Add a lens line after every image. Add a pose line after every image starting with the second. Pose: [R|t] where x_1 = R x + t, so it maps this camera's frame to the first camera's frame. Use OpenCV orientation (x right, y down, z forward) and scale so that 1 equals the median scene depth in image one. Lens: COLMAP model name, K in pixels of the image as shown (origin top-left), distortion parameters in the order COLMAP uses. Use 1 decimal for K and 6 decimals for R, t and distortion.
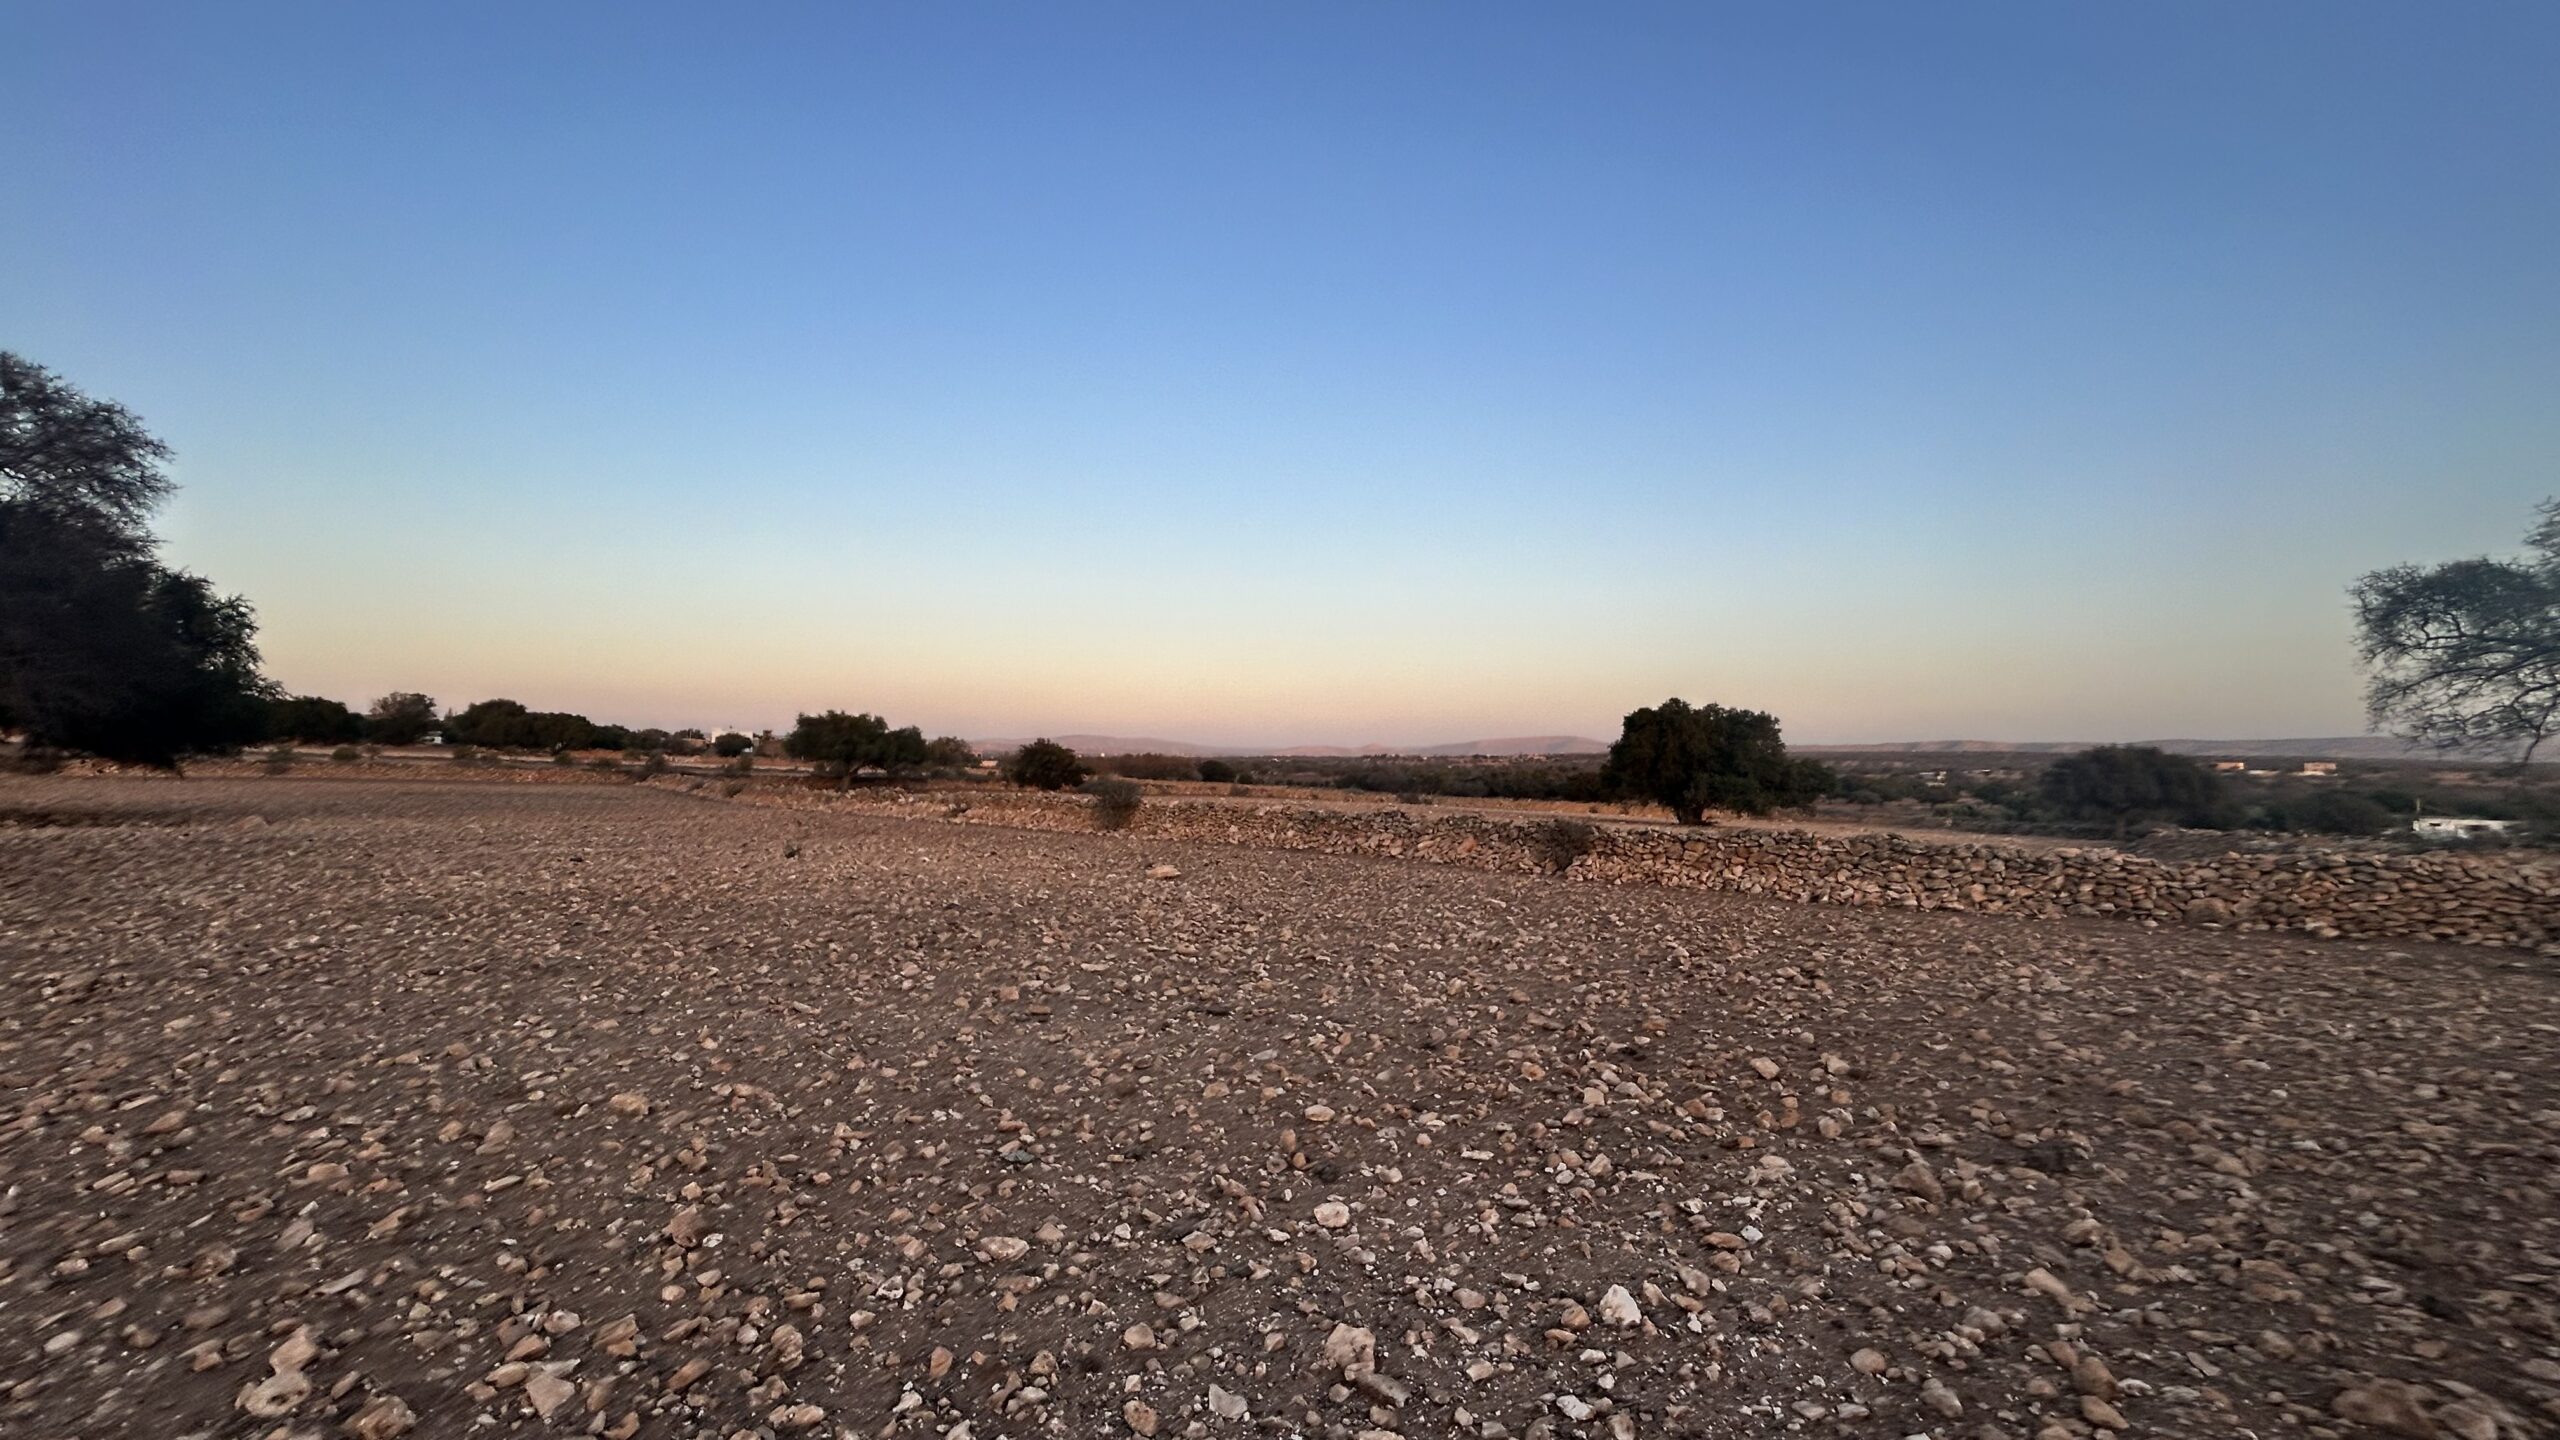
lens RADIAL K [[1027.6, 0, 1278.8], [0, 1027.6, 706.9], [0, 0, 1]] dist [0.000023, -0.000709]
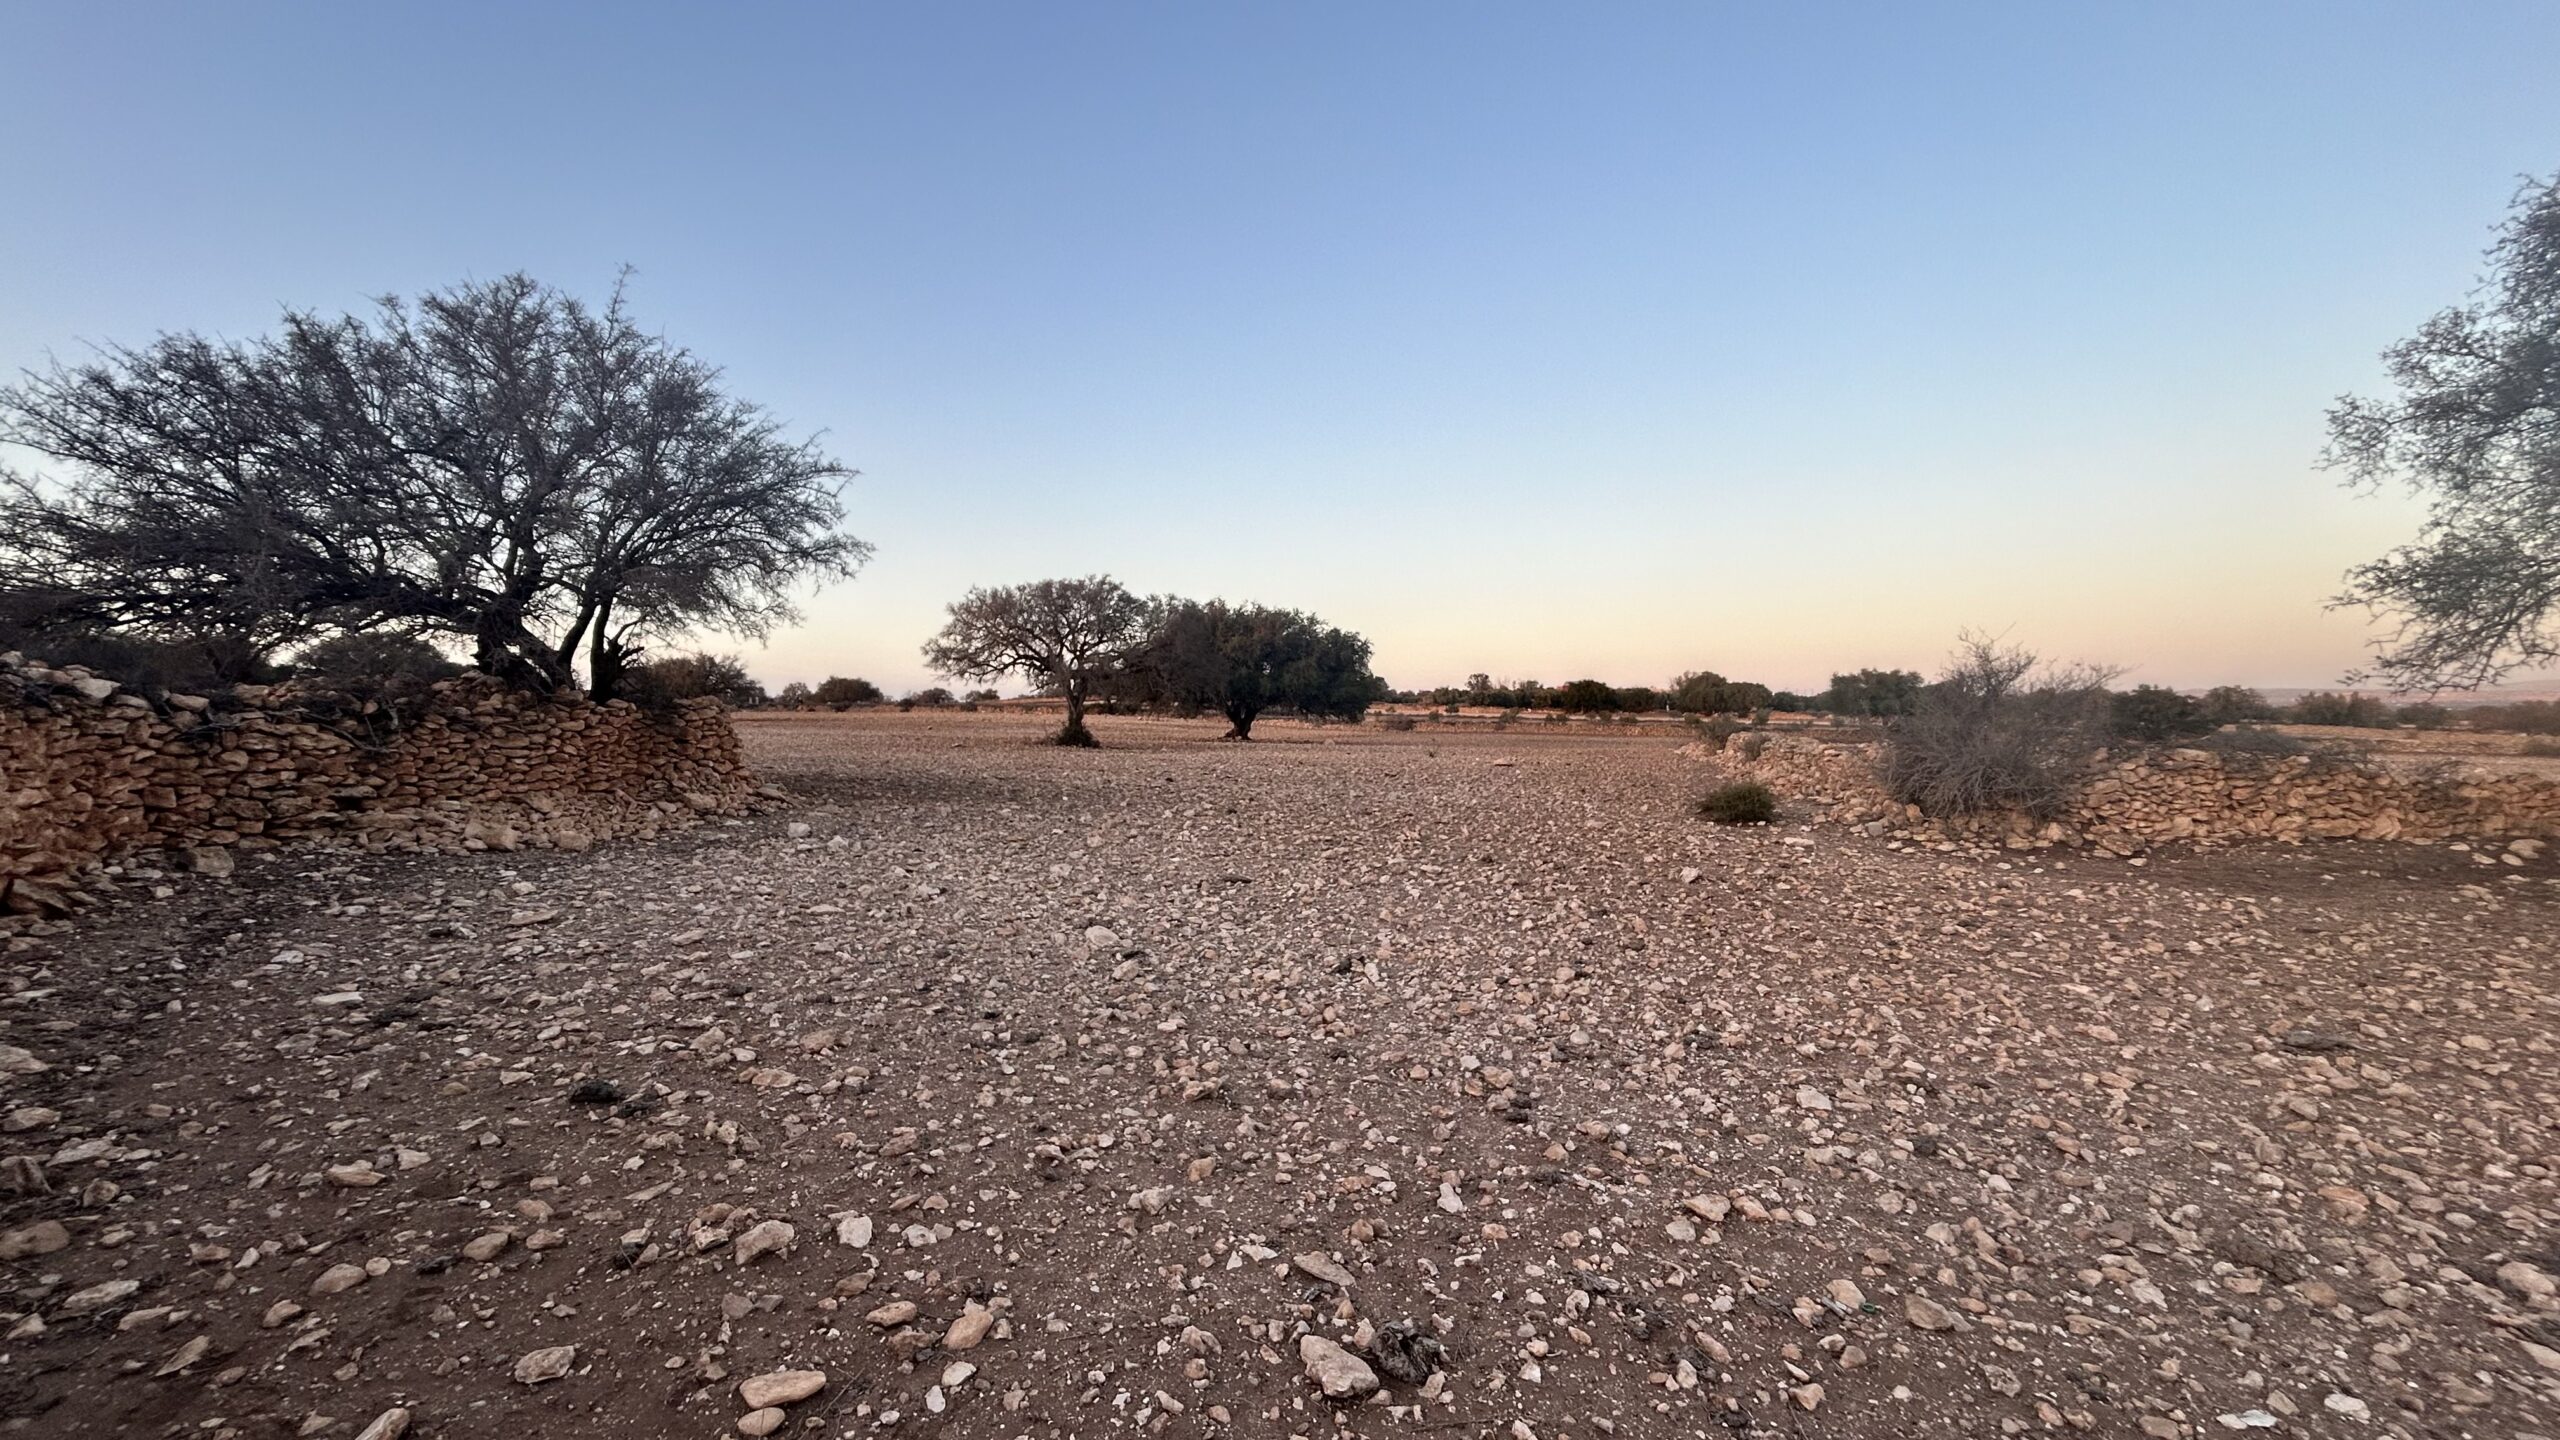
lens RADIAL K [[1027.6, 0, 1282.7], [0, 1027.6, 721.8], [0, 0, 1]] dist [0.000023, -0.000709]
pose [[0.438193, -0.017316, -0.898714, 0.917781], [0.062480, 0.997983, 0.011236, 0.031167], [0.896707, -0.061075, 0.438391, -0.089614]]
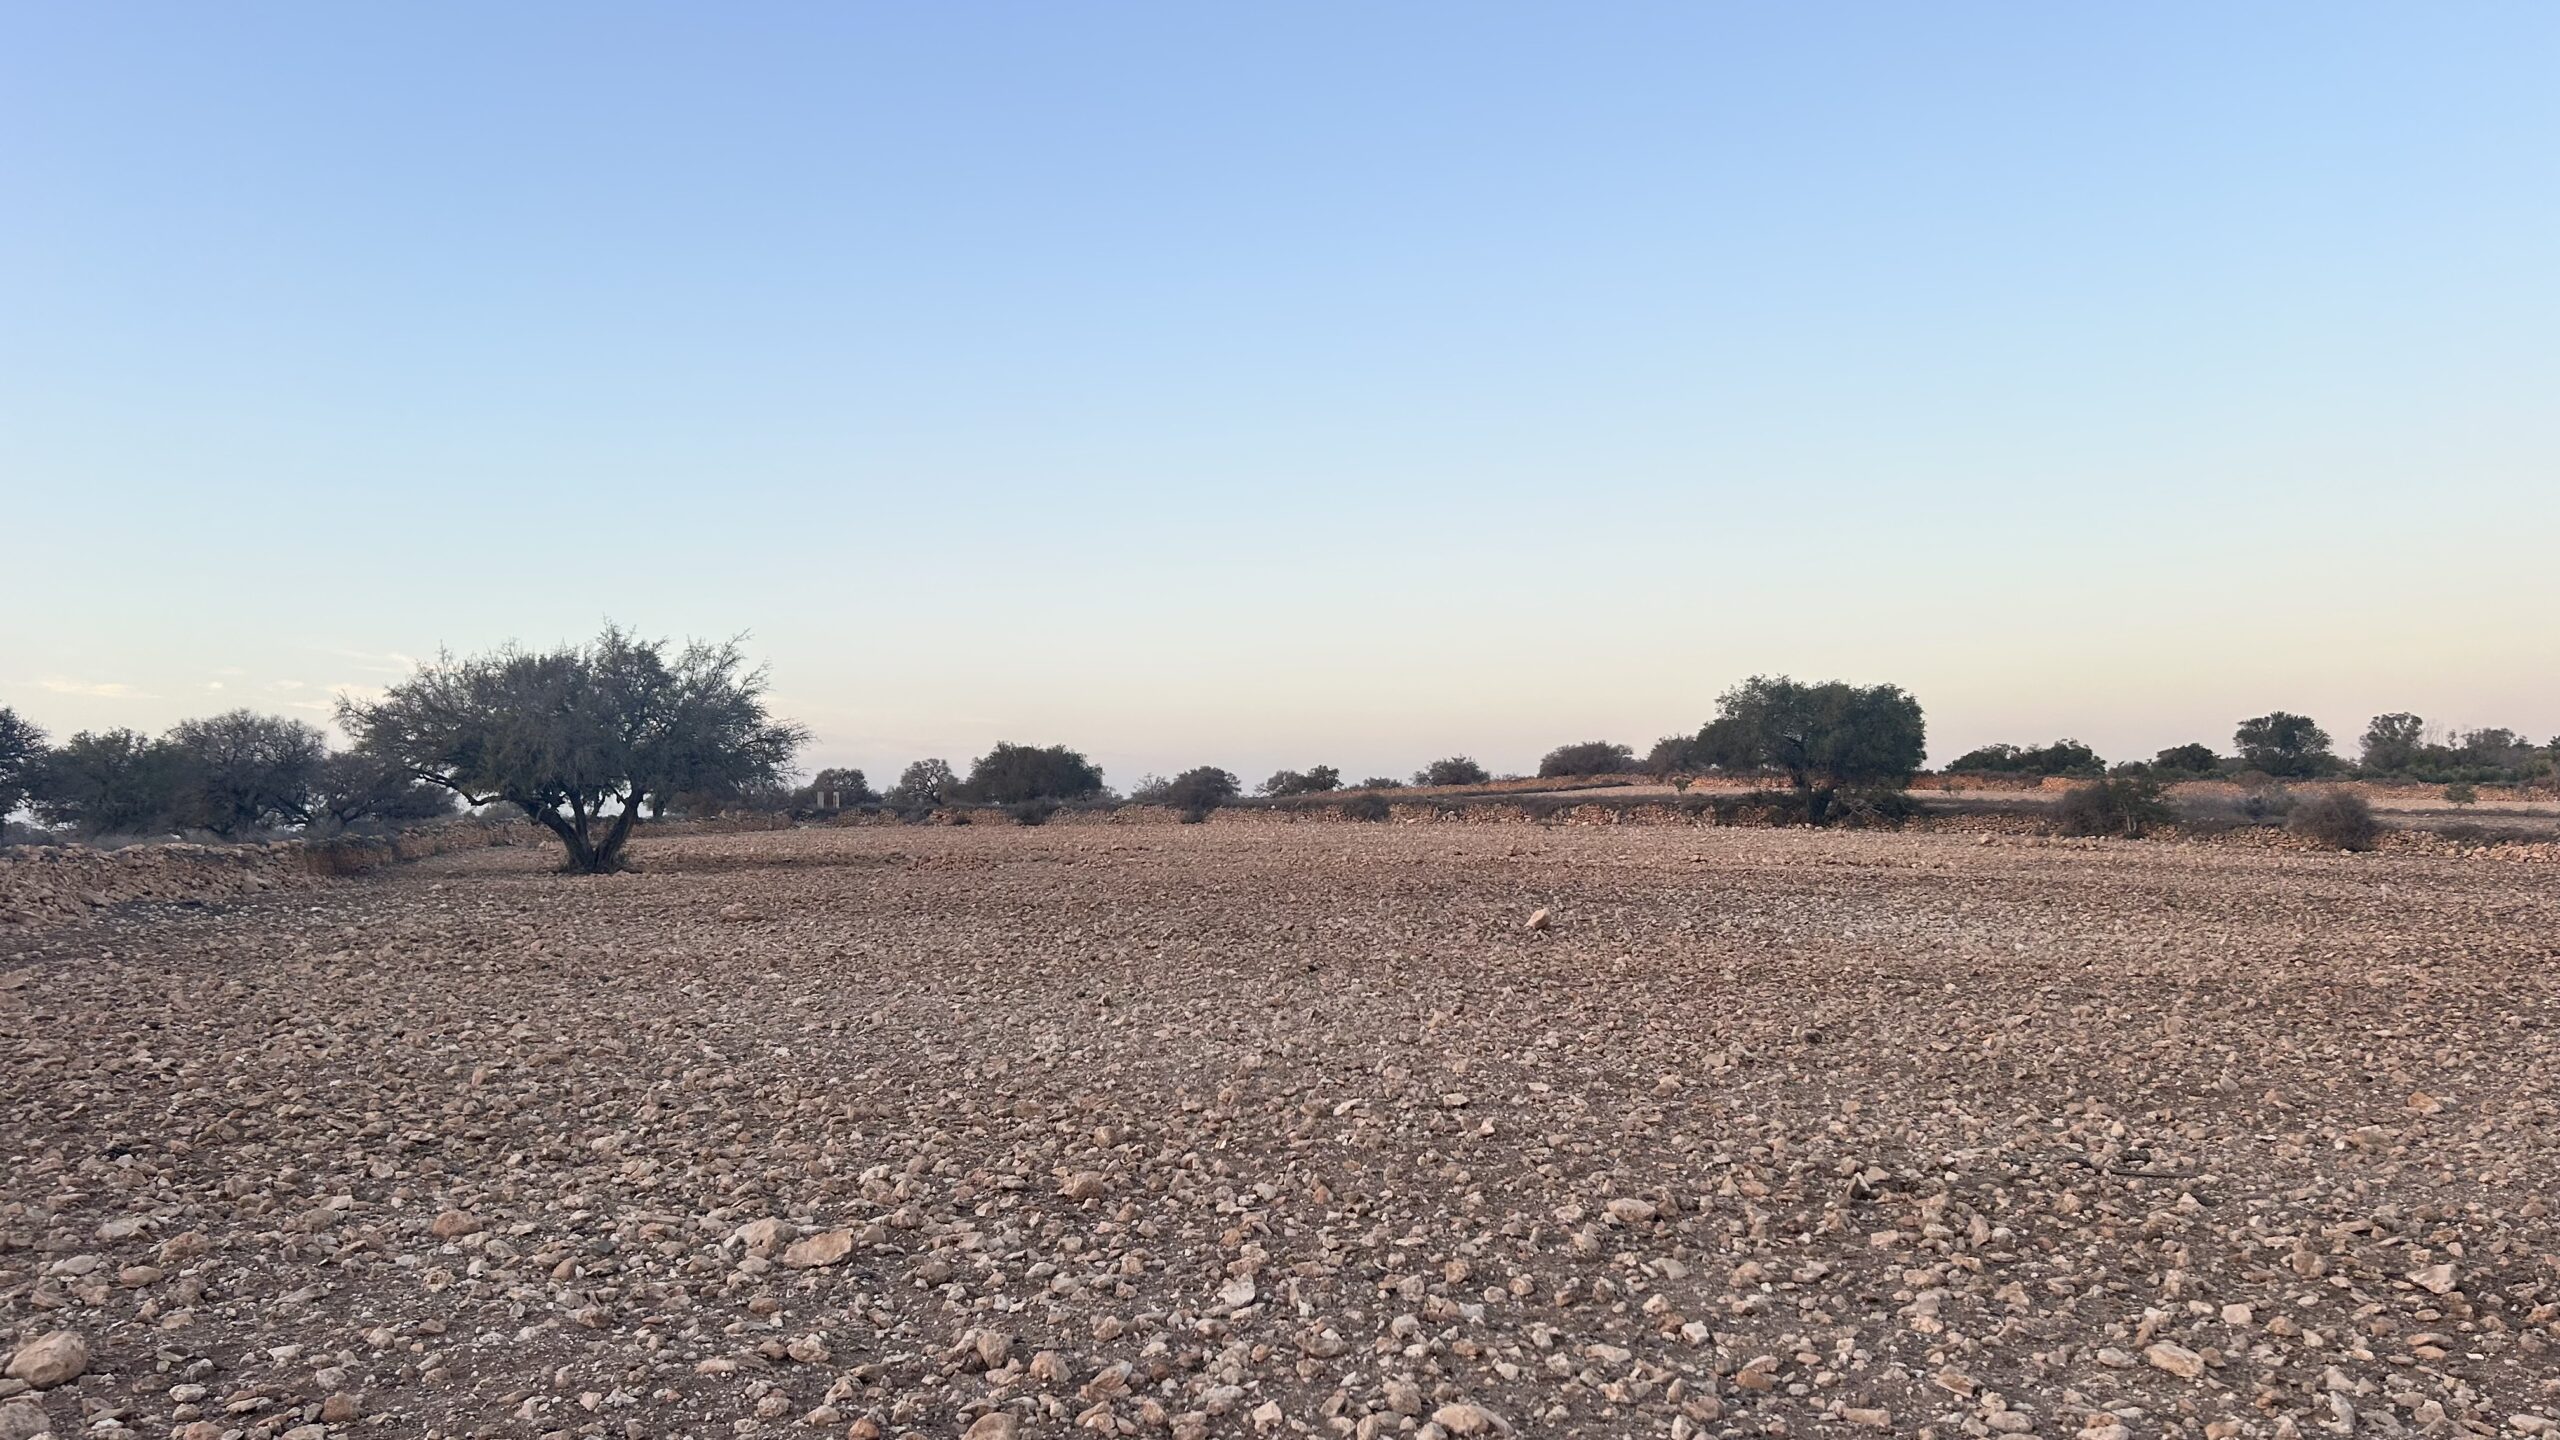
lens RADIAL K [[1894.5, 0, 1285.7], [0, 1894.5, 721.8], [0, 0, 1]] dist [0.063747, -0.068898]
pose [[0.193871, -0.076643, -0.978029, -1.292303], [0.074285, 0.995228, -0.063266, -0.041002], [0.978211, -0.060387, 0.198639, -0.044785]]
